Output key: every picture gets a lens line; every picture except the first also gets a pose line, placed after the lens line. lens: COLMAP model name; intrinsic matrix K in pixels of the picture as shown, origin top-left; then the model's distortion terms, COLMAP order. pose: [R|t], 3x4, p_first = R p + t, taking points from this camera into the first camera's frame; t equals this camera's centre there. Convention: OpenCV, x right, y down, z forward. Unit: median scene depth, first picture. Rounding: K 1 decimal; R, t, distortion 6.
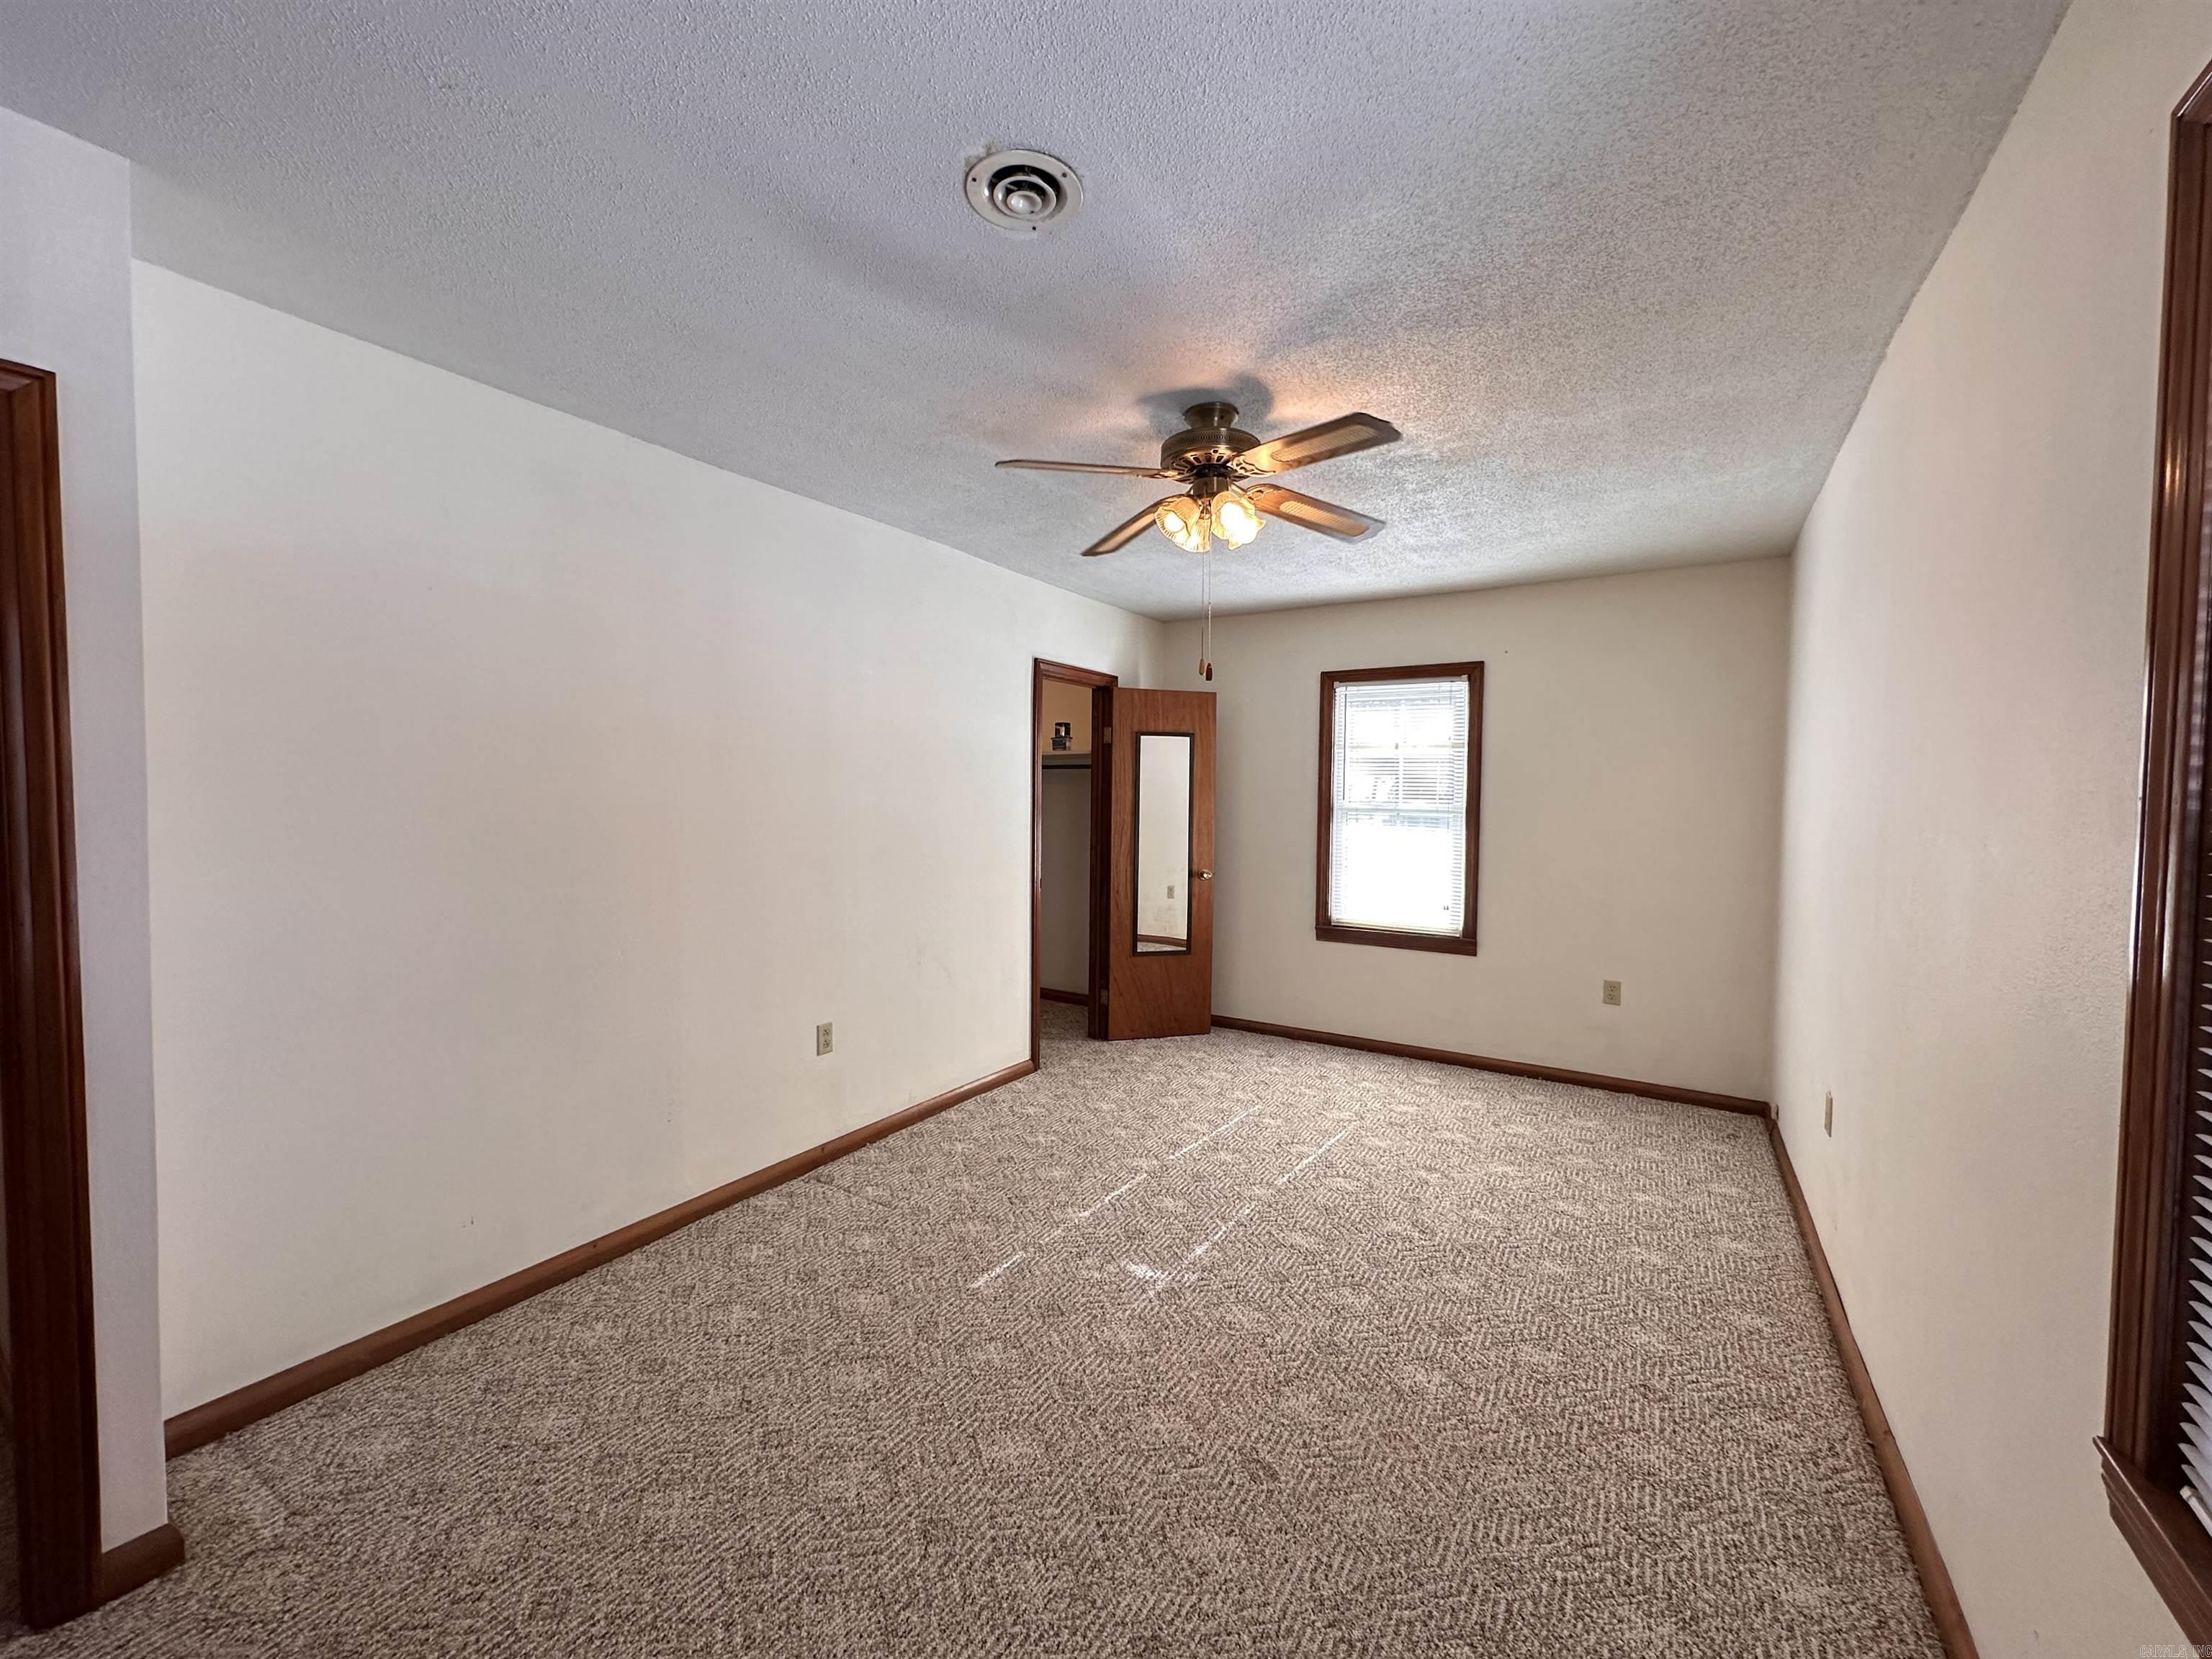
lens RADIAL K [[883.6, 0, 1107.2], [0, 883.6, 829.9], [0, 0, 1]] dist [-0.000838, -0.000045]
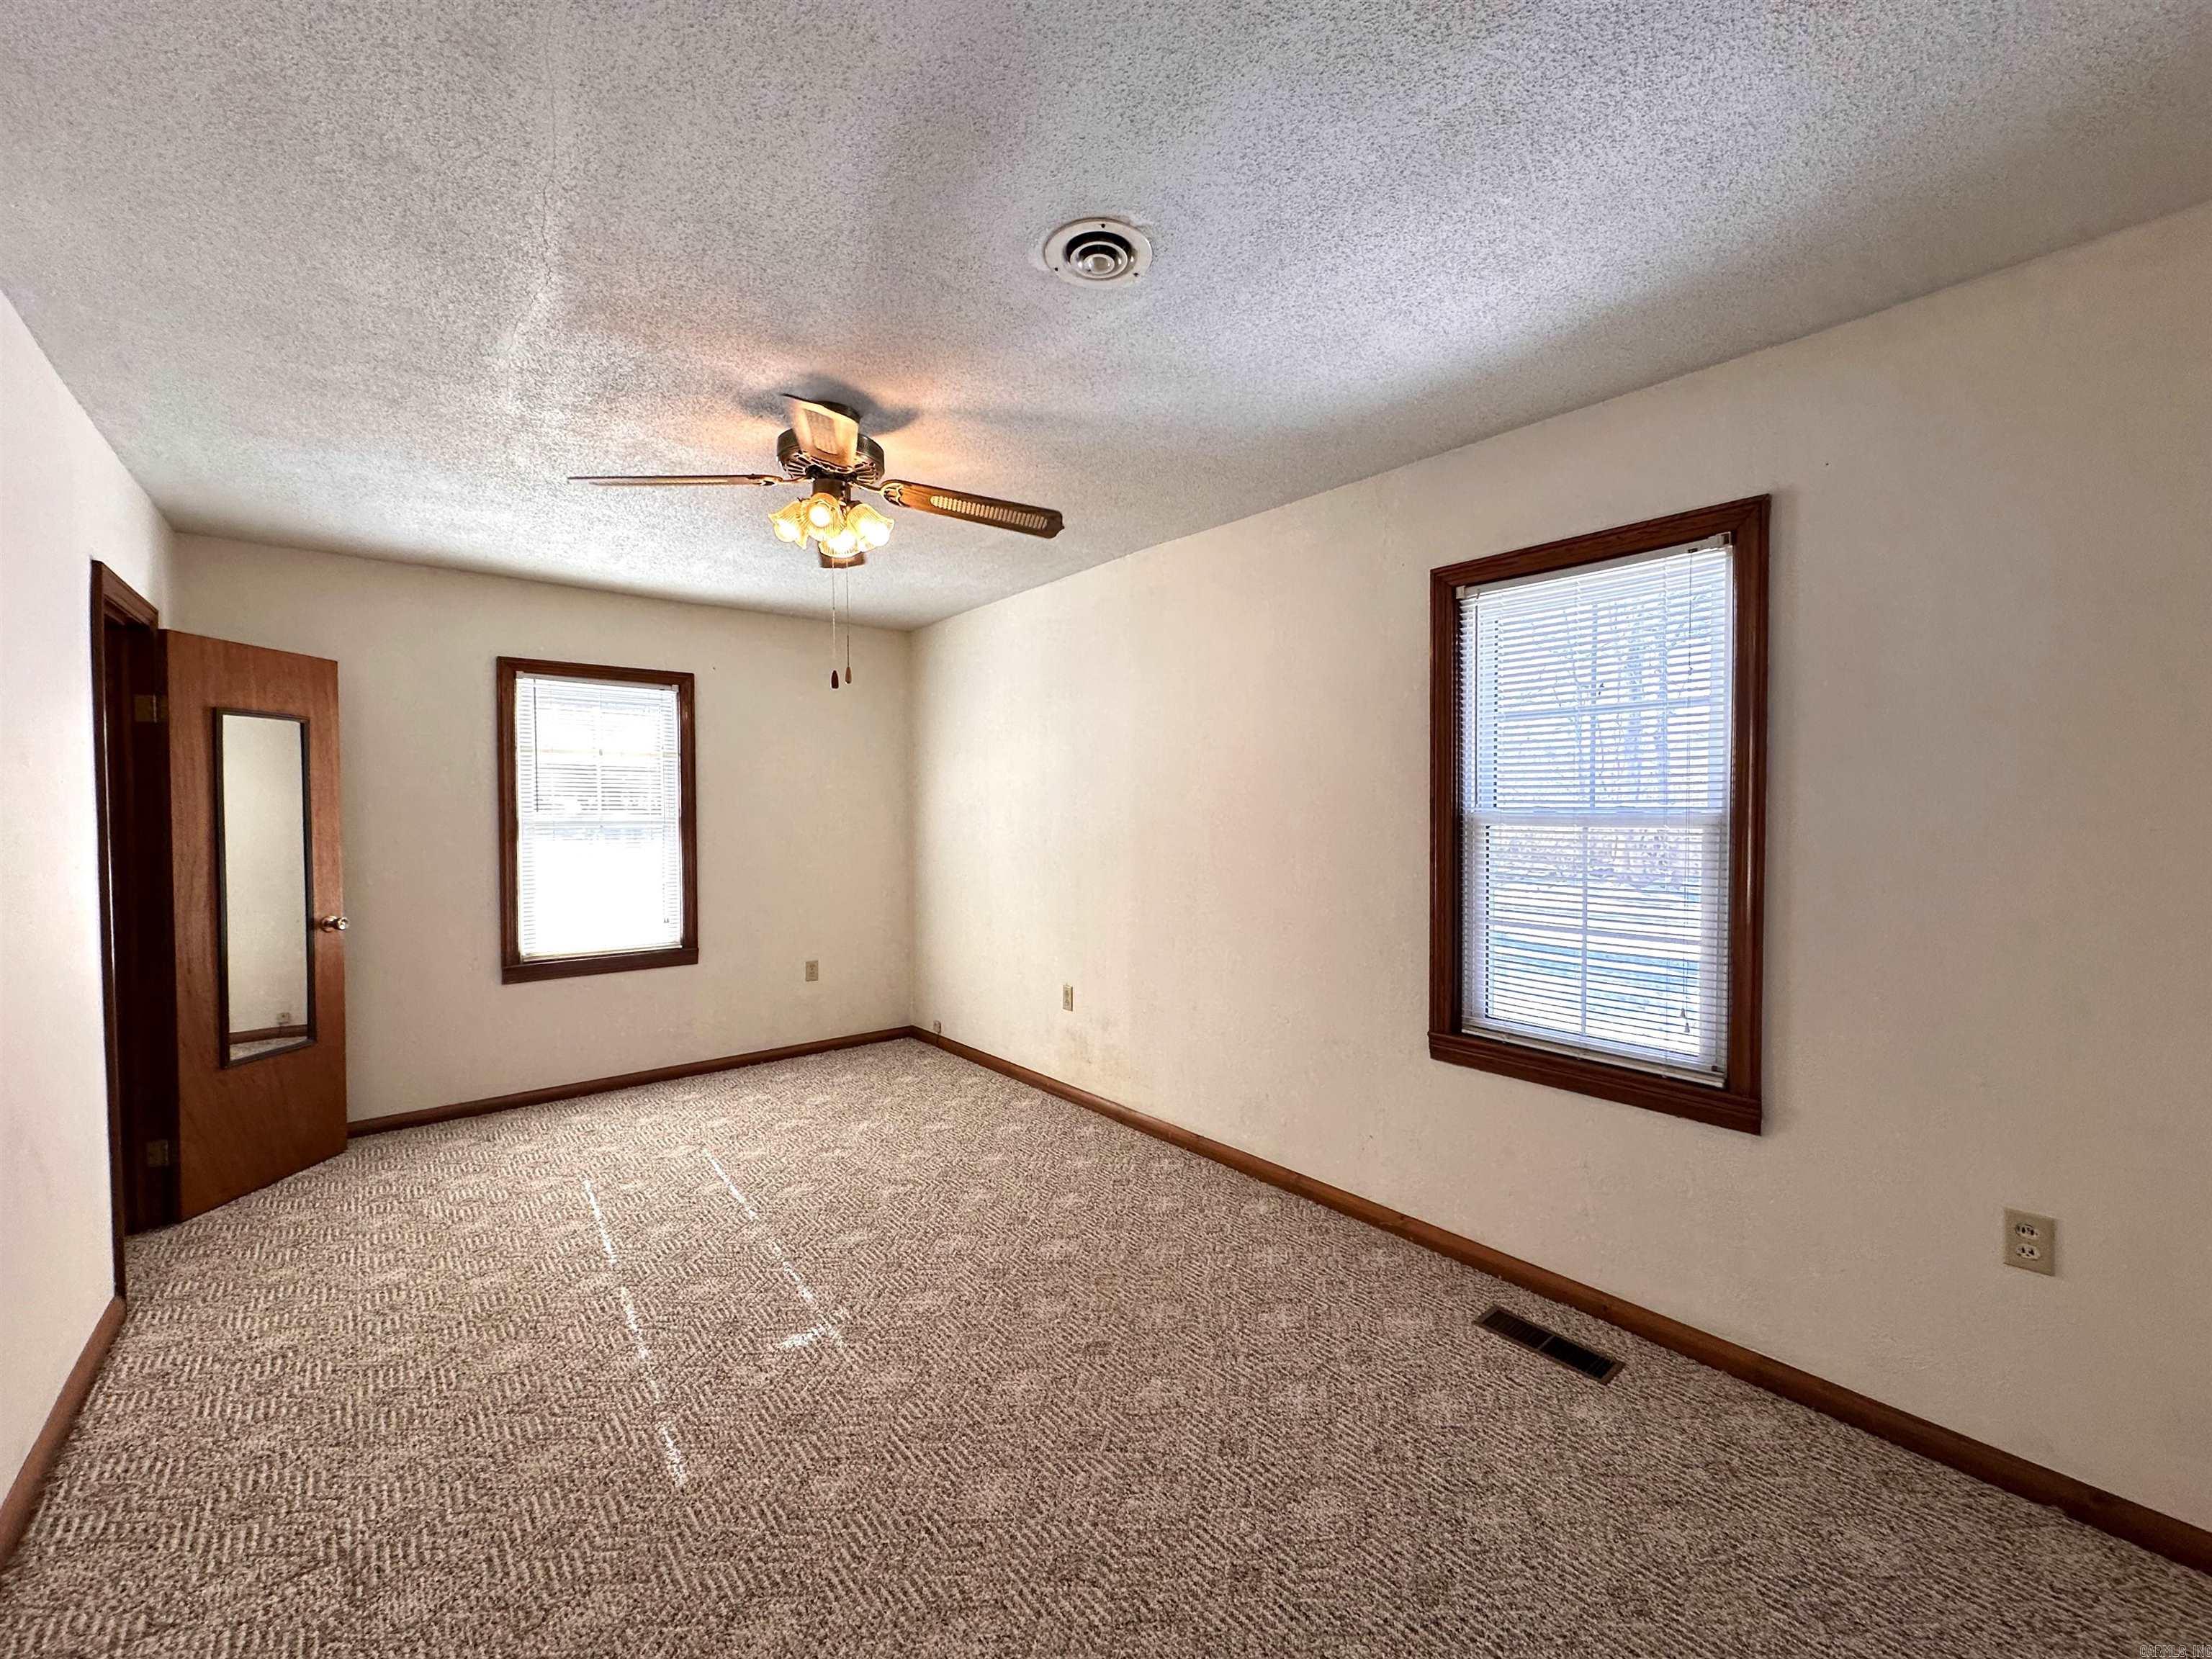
lens RADIAL K [[883.6, 0, 1107.2], [0, 883.6, 829.9], [0, 0, 1]] dist [-0.000838, -0.000045]
pose [[0.308778, -0.035001, 0.950490, -0.429834], [0.043789, 0.998786, 0.022554, -0.014053], [-0.950126, 0.034657, 0.309936, 0.252578]]
